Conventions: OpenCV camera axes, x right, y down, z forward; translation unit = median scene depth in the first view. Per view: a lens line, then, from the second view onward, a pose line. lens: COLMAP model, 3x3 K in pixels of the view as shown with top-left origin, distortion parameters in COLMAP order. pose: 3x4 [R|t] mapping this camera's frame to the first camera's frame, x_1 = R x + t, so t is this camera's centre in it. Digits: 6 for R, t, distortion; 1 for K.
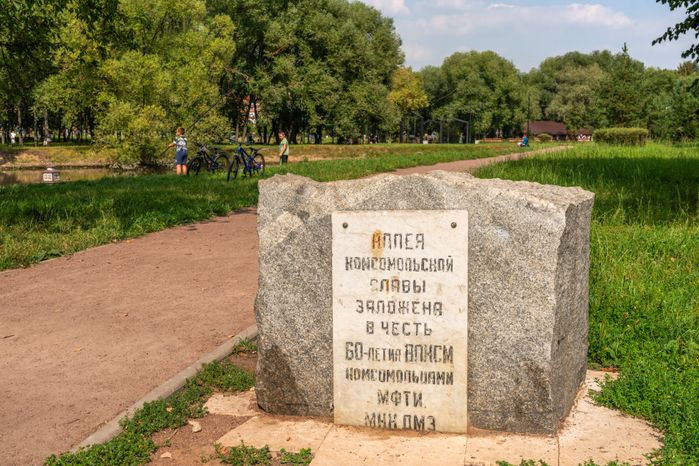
lens RADIAL K [[795.0, 0, 349.9], [0, 795.0, 232.2], [0, 0, 1]] dist [0.071985, 0.000000]
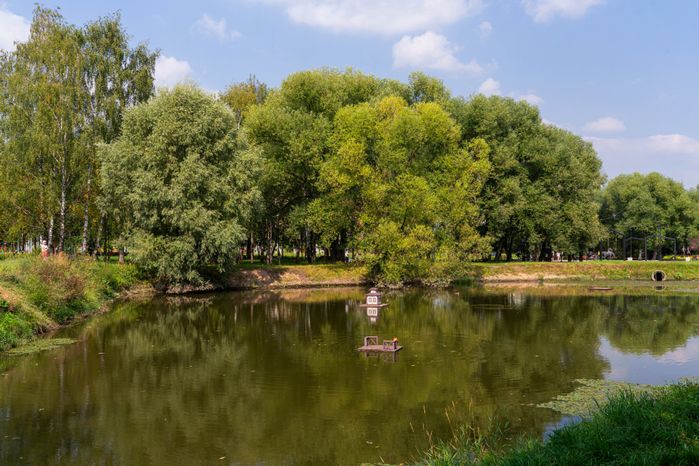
lens RADIAL K [[696.2, 0, 349.1], [0, 696.2, 233.7], [0, 0, 1]] dist [-0.002694, 0.000000]
pose [[0.985332, -0.007197, -0.170496, -0.126000], [-0.017605, 0.989492, -0.143510, -0.014048], [0.169737, 0.144406, 0.974852, 0.087780]]
